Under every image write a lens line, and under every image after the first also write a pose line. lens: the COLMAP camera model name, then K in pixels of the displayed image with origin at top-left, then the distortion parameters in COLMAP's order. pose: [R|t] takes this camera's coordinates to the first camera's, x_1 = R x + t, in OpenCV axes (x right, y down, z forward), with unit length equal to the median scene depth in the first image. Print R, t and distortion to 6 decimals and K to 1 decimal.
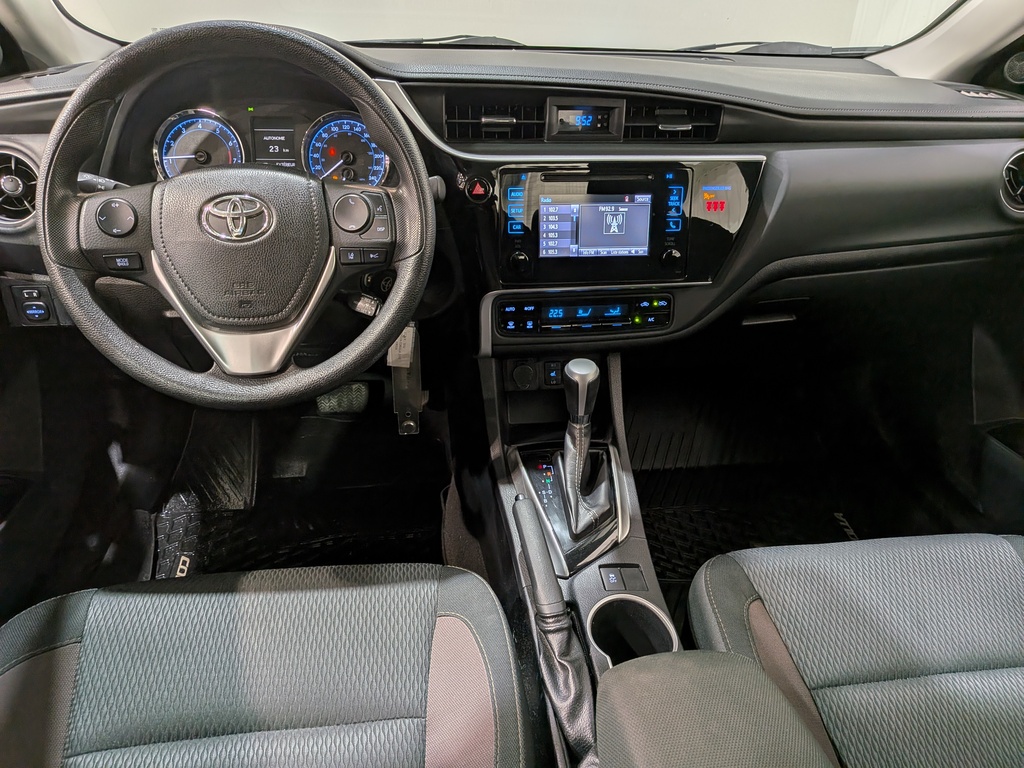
lens RADIAL K [[815.5, 0, 544.9], [0, 815.5, 409.8], [0, 0, 1]] dist [0.068817, -0.108211]
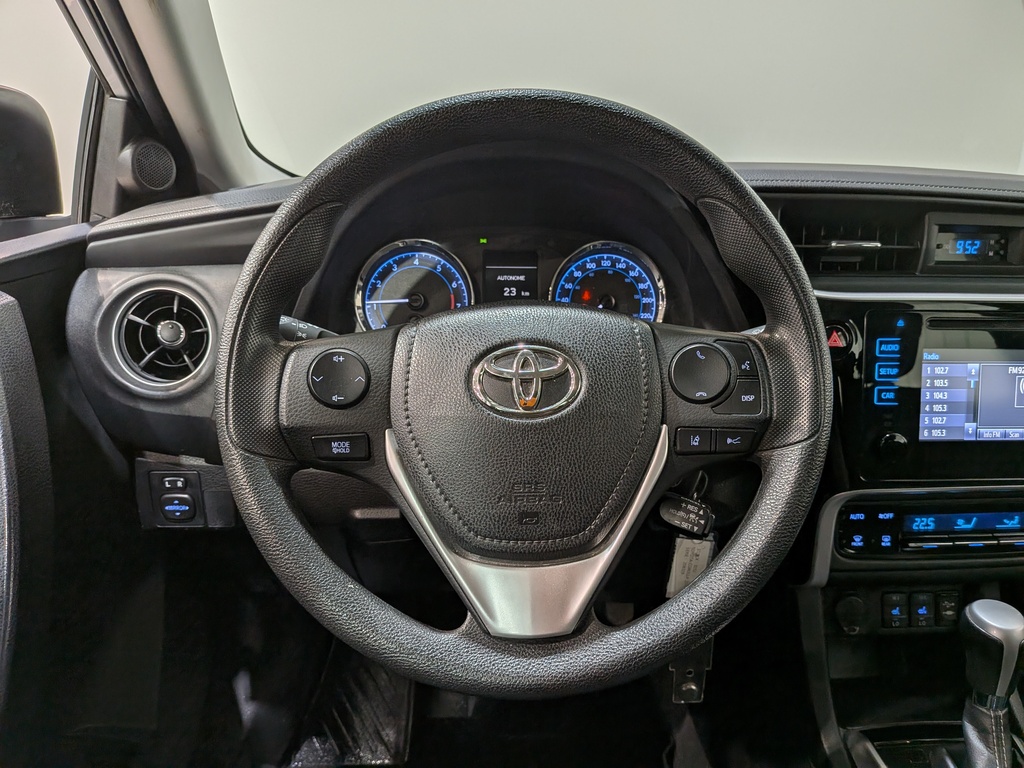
lens RADIAL K [[815.5, 0, 544.9], [0, 815.5, 409.8], [0, 0, 1]] dist [0.068817, -0.108211]
pose [[0.995854, 0.011032, -0.090294, -0.248428], [-0.028803, 0.979787, -0.197961, -0.072897], [0.086285, 0.199741, 0.976042, 0.330054]]
